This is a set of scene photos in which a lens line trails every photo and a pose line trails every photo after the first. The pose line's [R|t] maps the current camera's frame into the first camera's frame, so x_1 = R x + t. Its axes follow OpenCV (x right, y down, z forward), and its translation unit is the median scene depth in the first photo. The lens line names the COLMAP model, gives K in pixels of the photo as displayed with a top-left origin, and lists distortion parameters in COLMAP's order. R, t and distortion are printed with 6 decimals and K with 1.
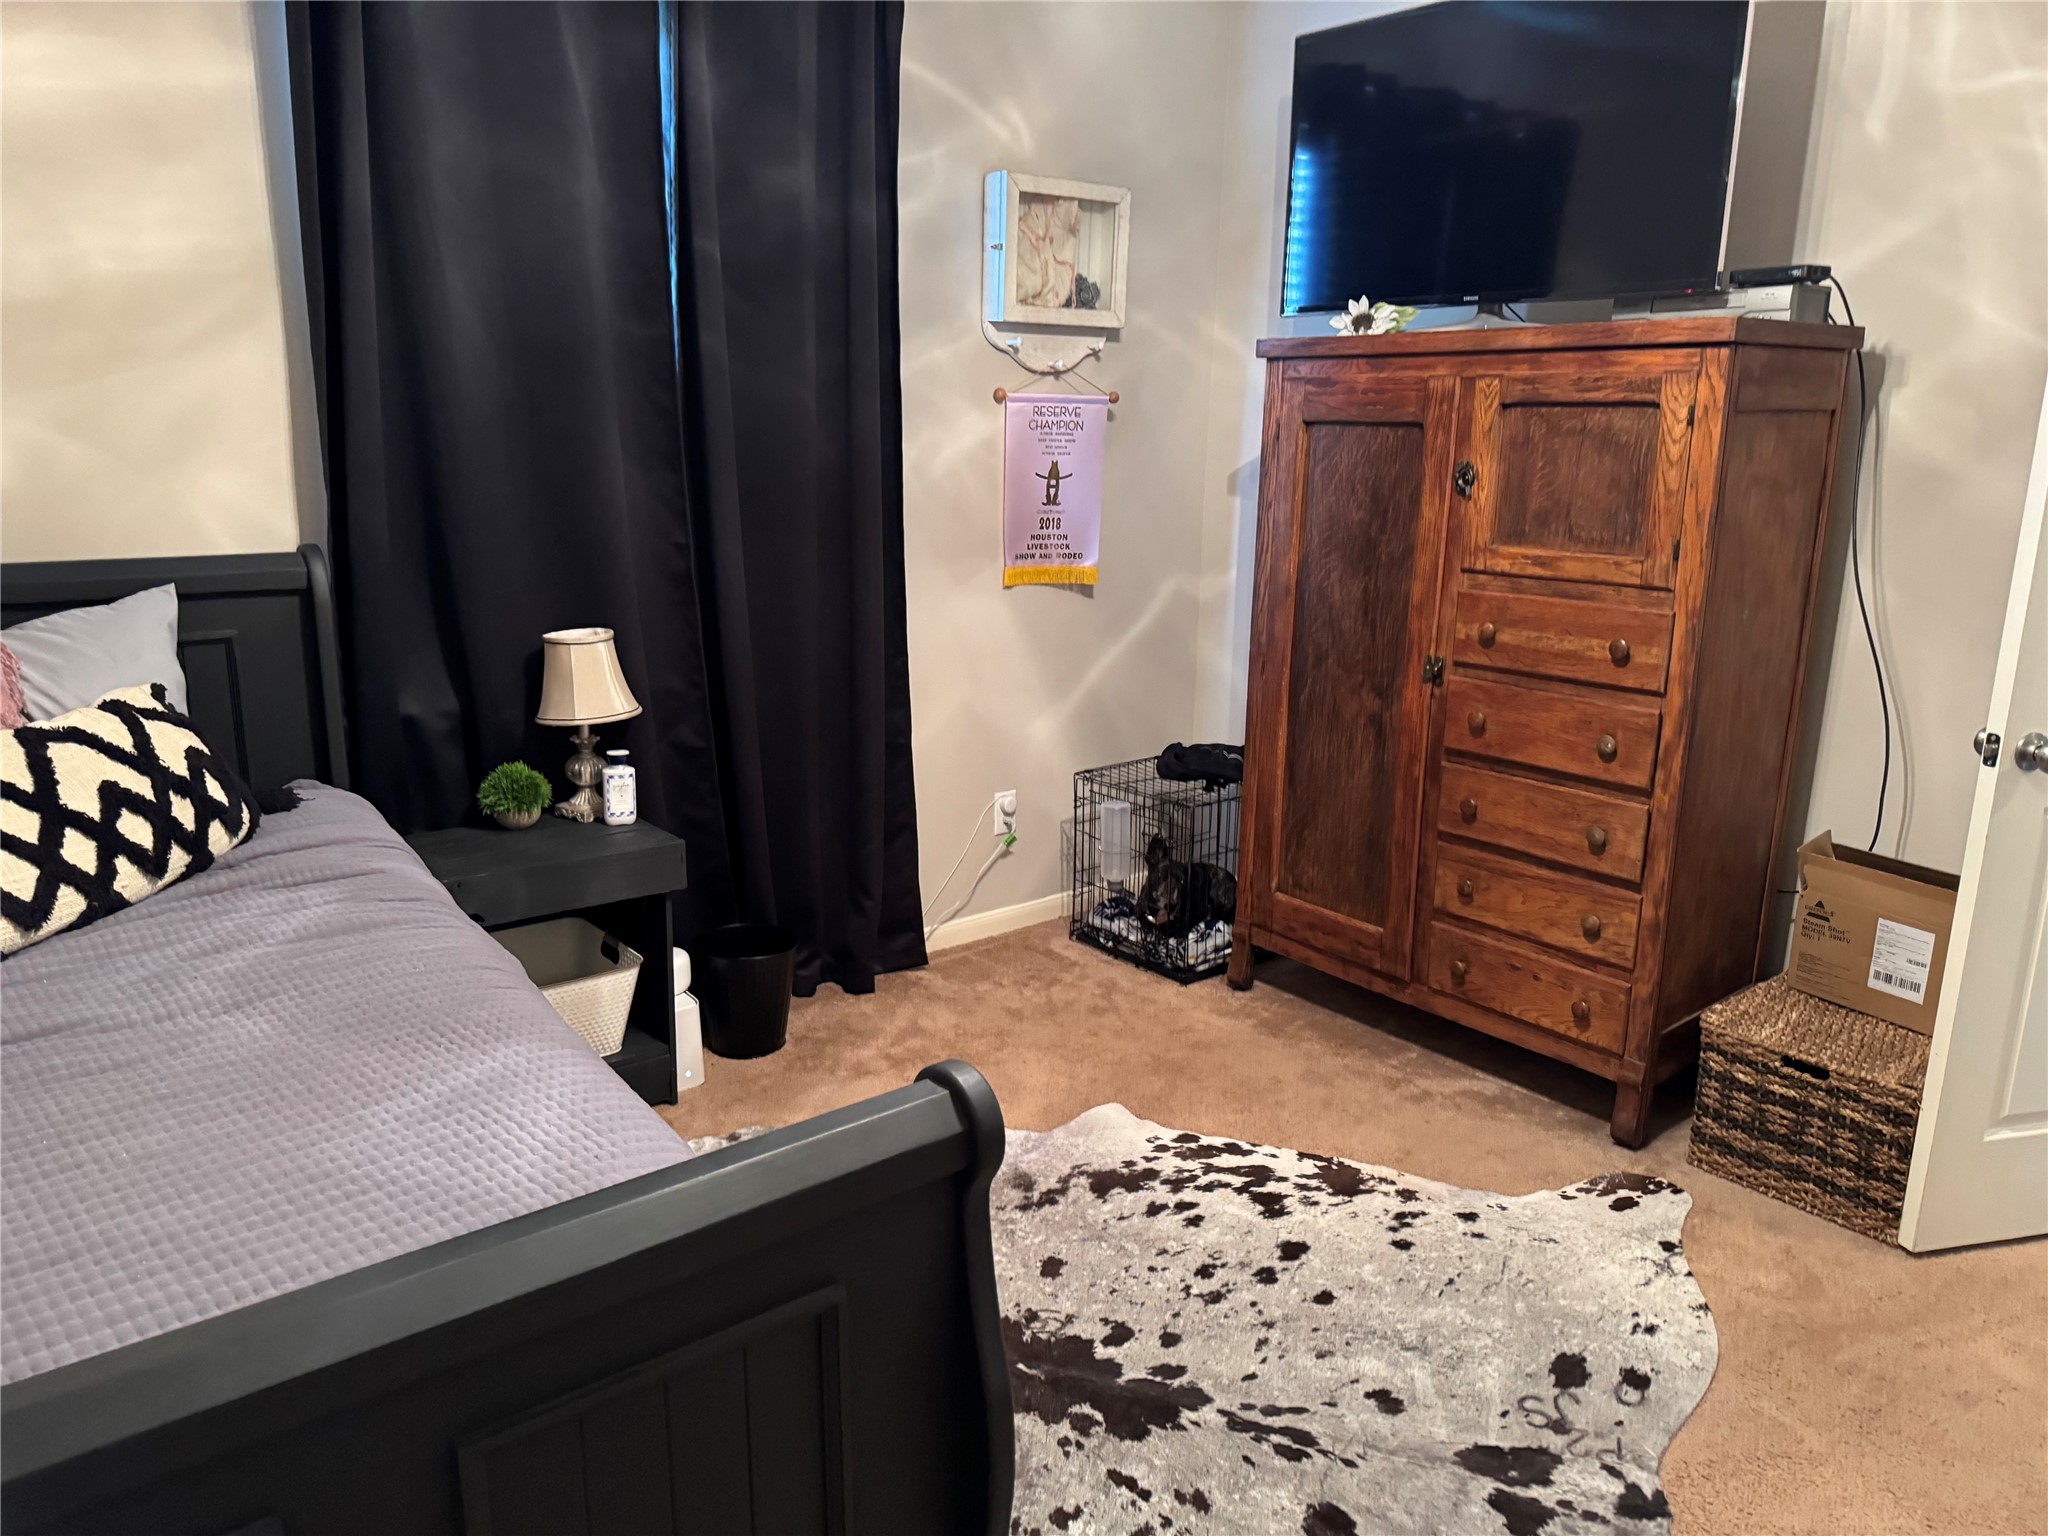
lens RADIAL K [[1443.9, 0, 1030.7], [0, 1443.9, 760.6], [0, 0, 1]] dist [-0.000616, -0.002971]
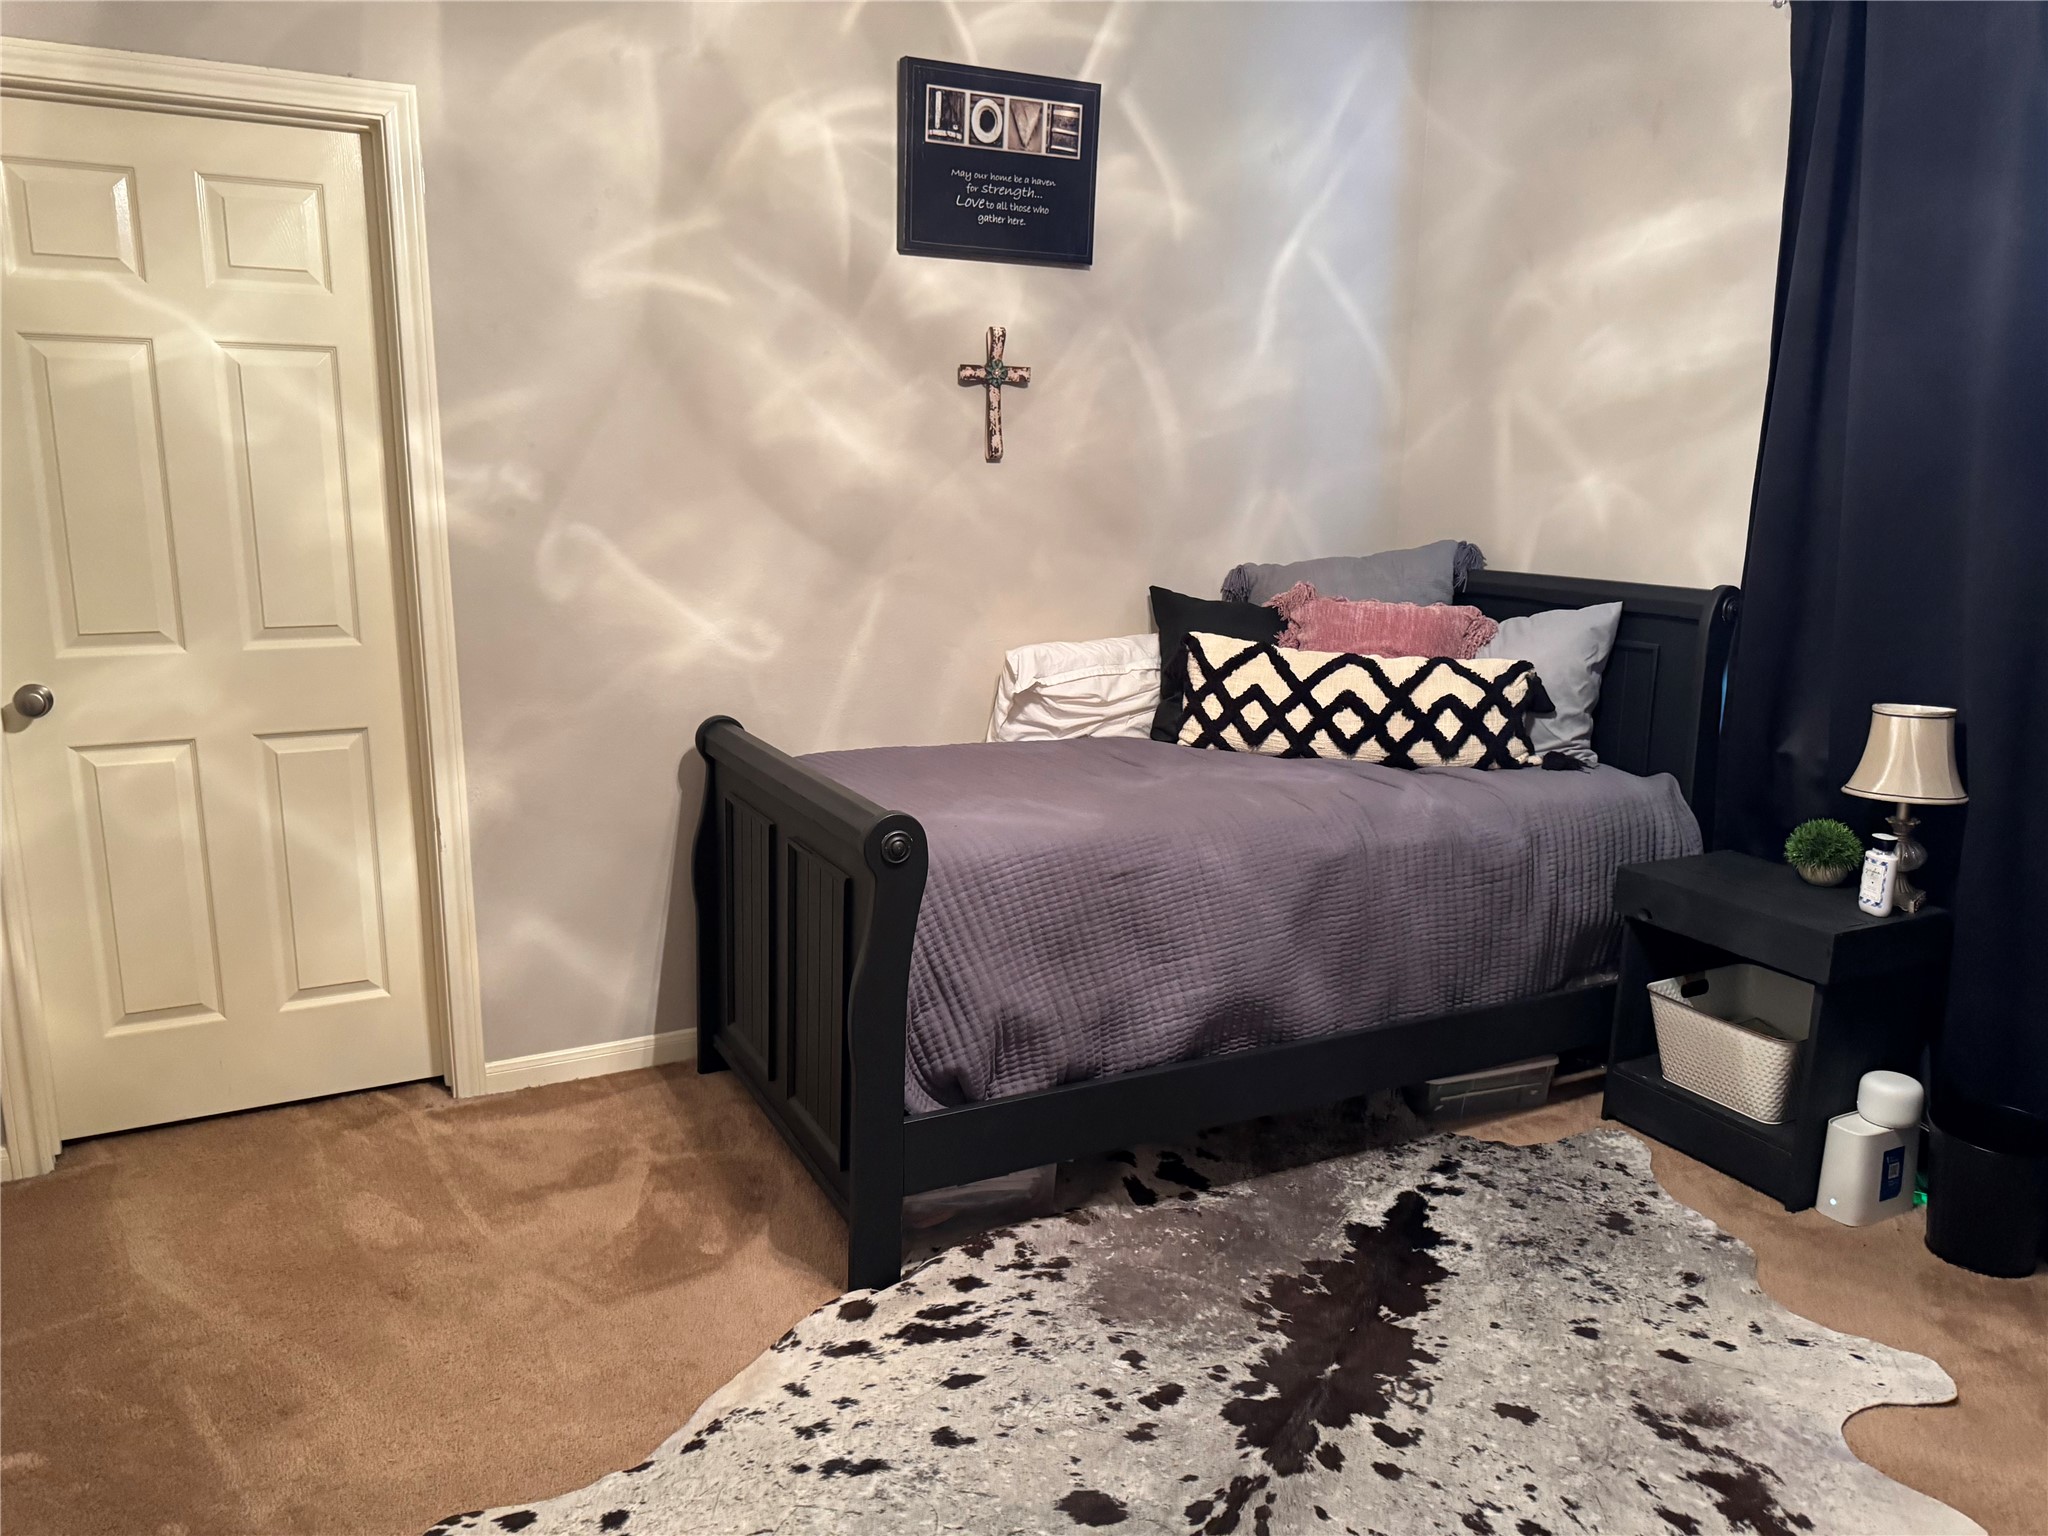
lens RADIAL K [[1443.9, 0, 1028.1], [0, 1443.9, 767.0], [0, 0, 1]] dist [-0.000616, -0.002971]
pose [[-0.193701, 0.189709, -0.962544, 0.927885], [-0.243186, 0.941221, 0.234445, -0.176768], [0.950442, 0.279489, -0.136181, 0.775661]]
